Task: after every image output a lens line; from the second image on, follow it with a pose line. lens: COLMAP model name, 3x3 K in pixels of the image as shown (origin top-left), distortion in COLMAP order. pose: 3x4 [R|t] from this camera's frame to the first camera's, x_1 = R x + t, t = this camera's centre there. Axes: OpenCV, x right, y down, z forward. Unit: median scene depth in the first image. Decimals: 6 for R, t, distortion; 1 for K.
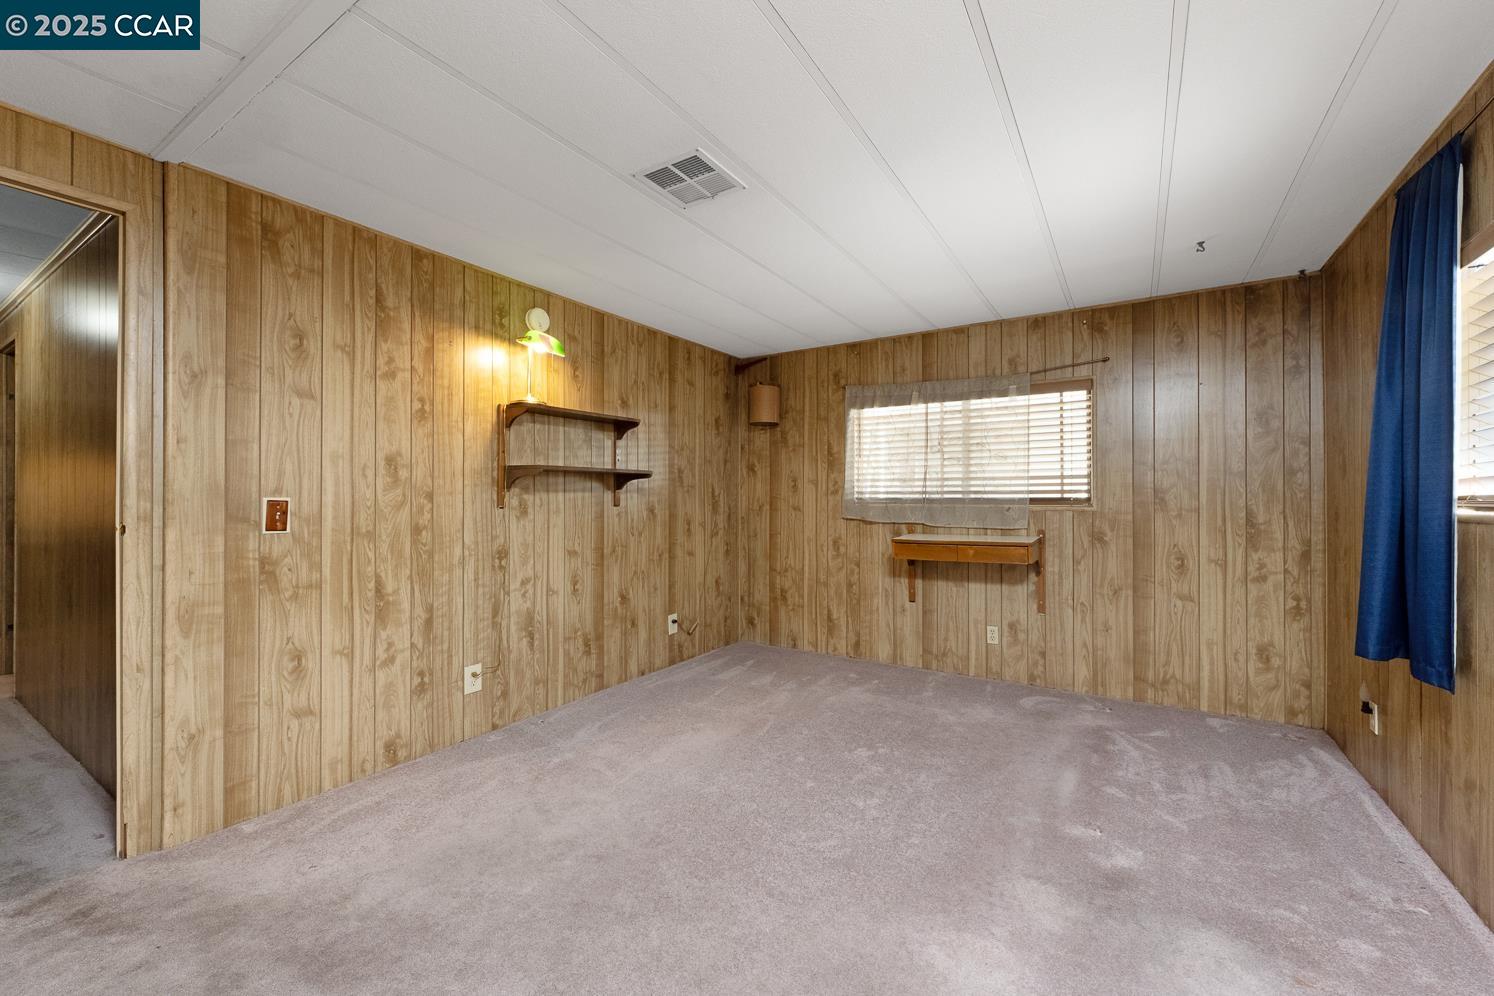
lens RADIAL K [[609.8, 0, 733.5], [0, 609.8, 495.1], [0, 0, 1]] dist [-0.000701, -0.000239]
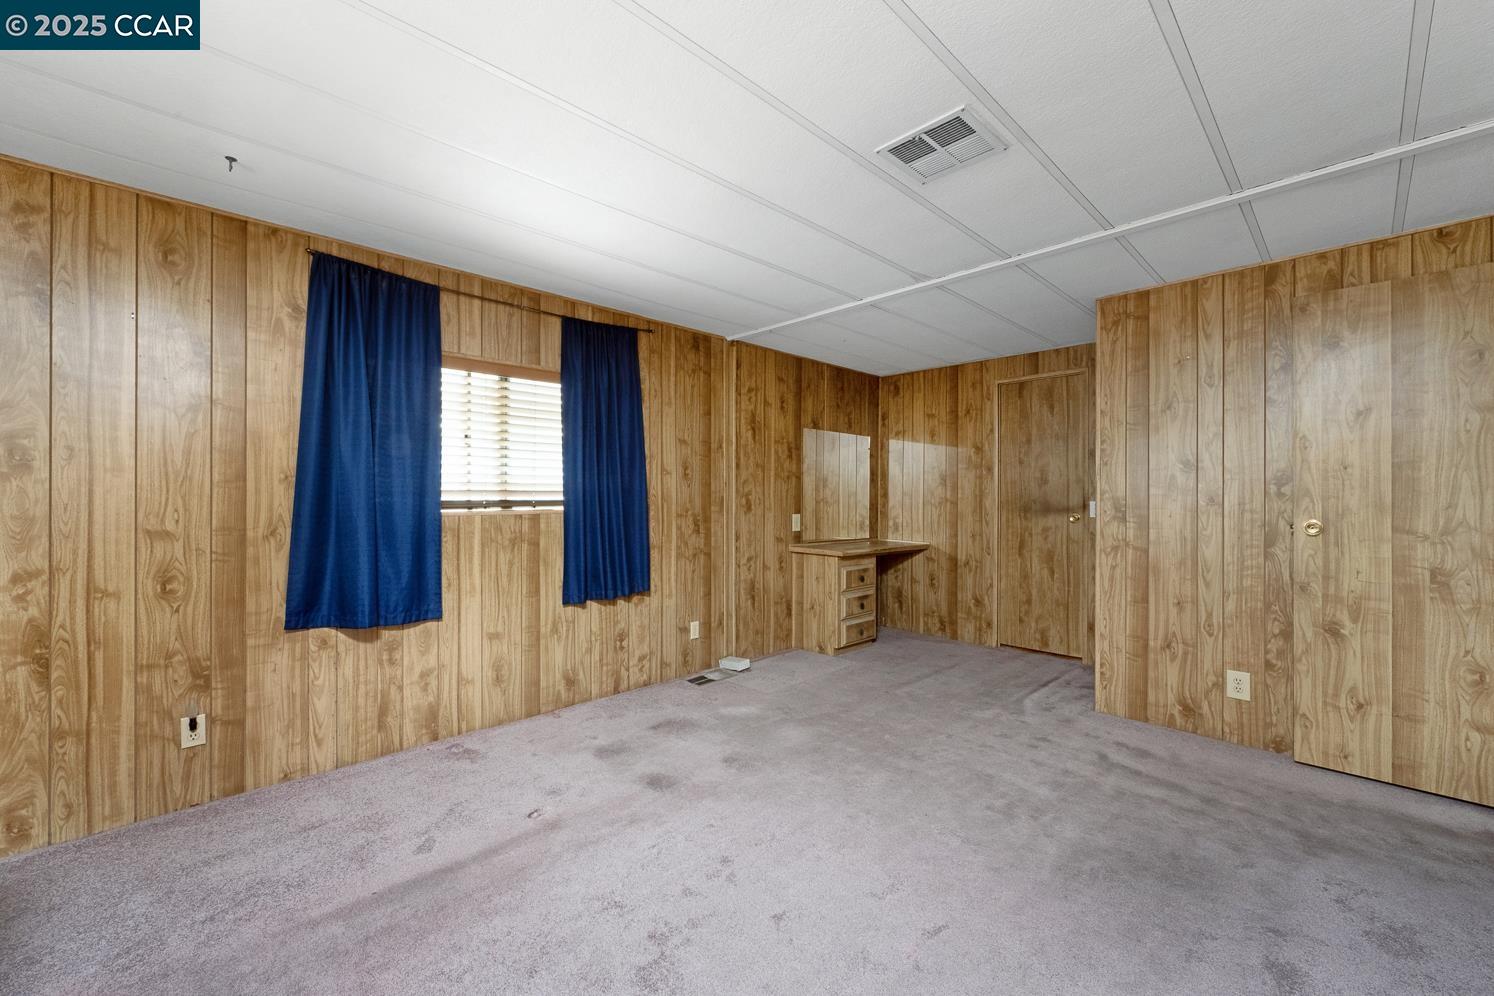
lens RADIAL K [[589.8, 0, 747.0], [0, 589.8, 498.0], [0, 0, 1]] dist [-0.000853, -0.000235]
pose [[-0.974842, -0.001625, 0.222889, -0.005880], [-0.002400, 0.999992, -0.003204, -0.001372], [-0.222882, -0.003659, -0.974839, 1.234884]]
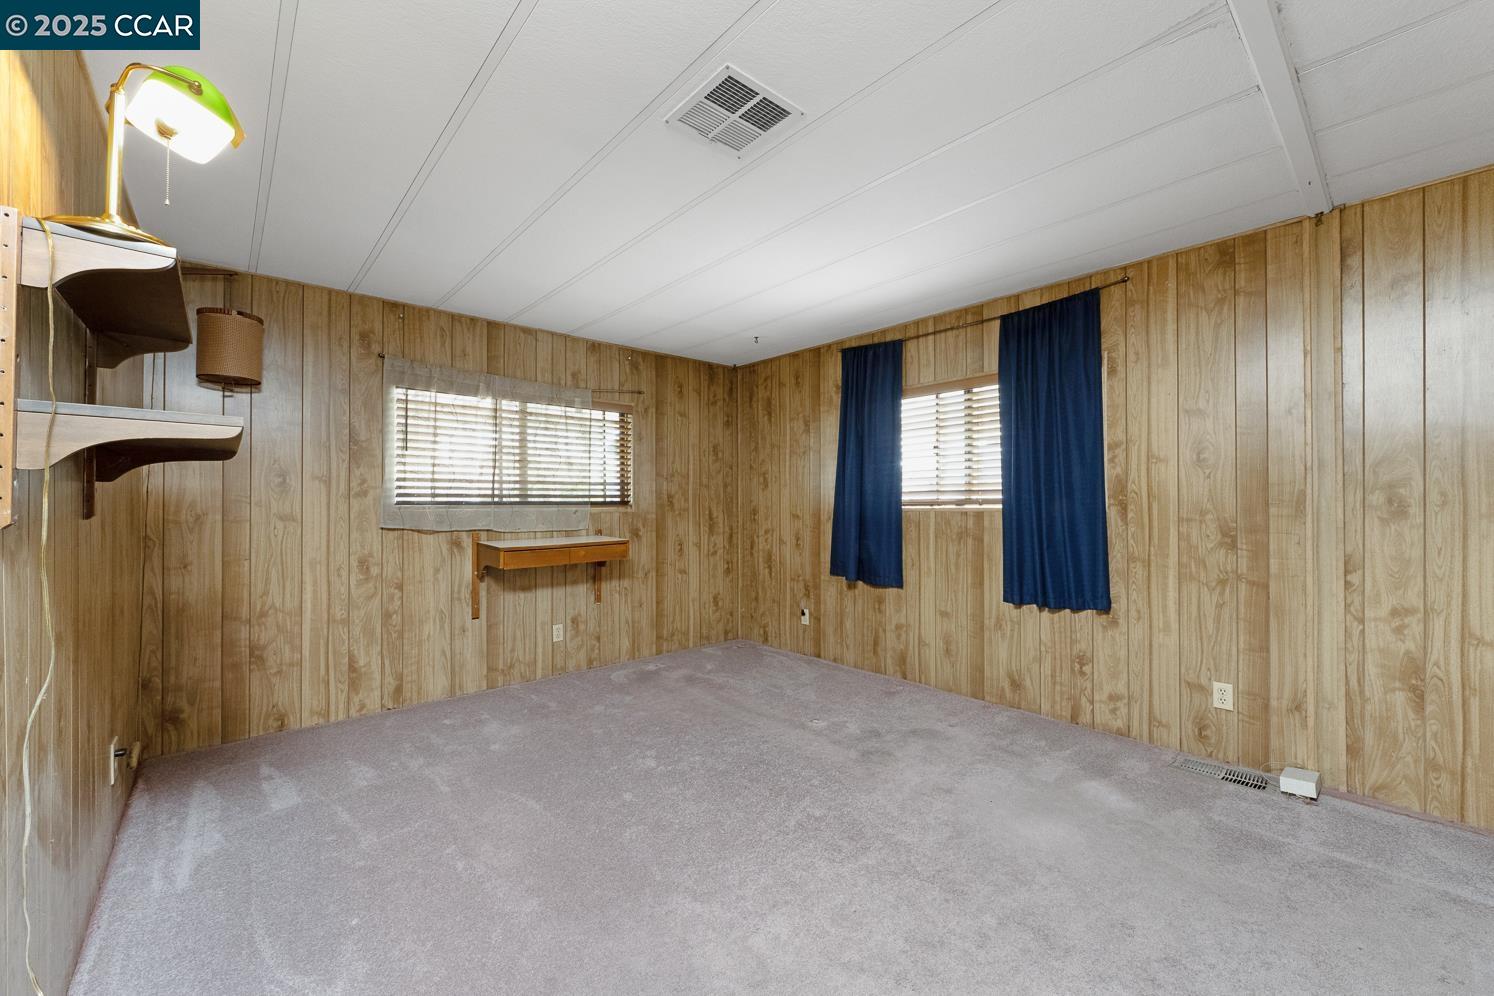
lens RADIAL K [[589.8, 0, 747.0], [0, 589.8, 498.0], [0, 0, 1]] dist [-0.000853, -0.000235]
pose [[0.259299, 0.005630, 0.965781, -0.553613], [-0.000855, 0.999984, -0.005600, 0.004832], [-0.965797, 0.000626, 0.259299, 0.503863]]
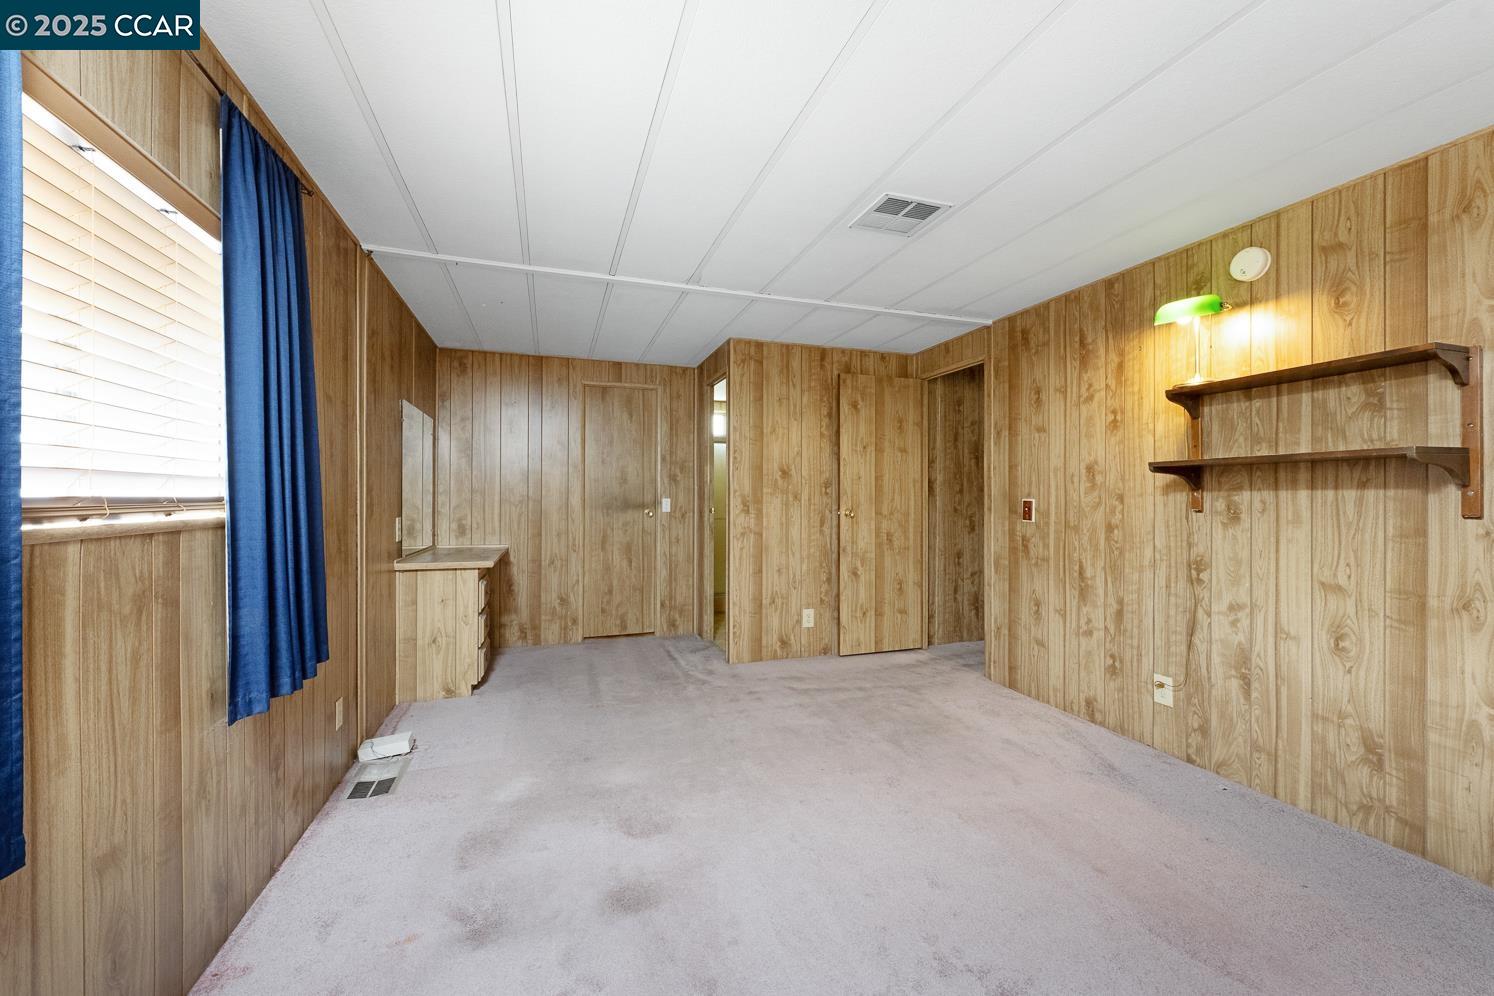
lens RADIAL K [[589.8, 0, 747.0], [0, 589.8, 498.0], [0, 0, 1]] dist [-0.000853, -0.000235]
pose [[-0.618302, -0.000140, -0.785941, 0.615021], [0.002108, 0.999996, -0.001837, 0.001845], [0.785938, -0.002793, -0.618299, 0.934957]]
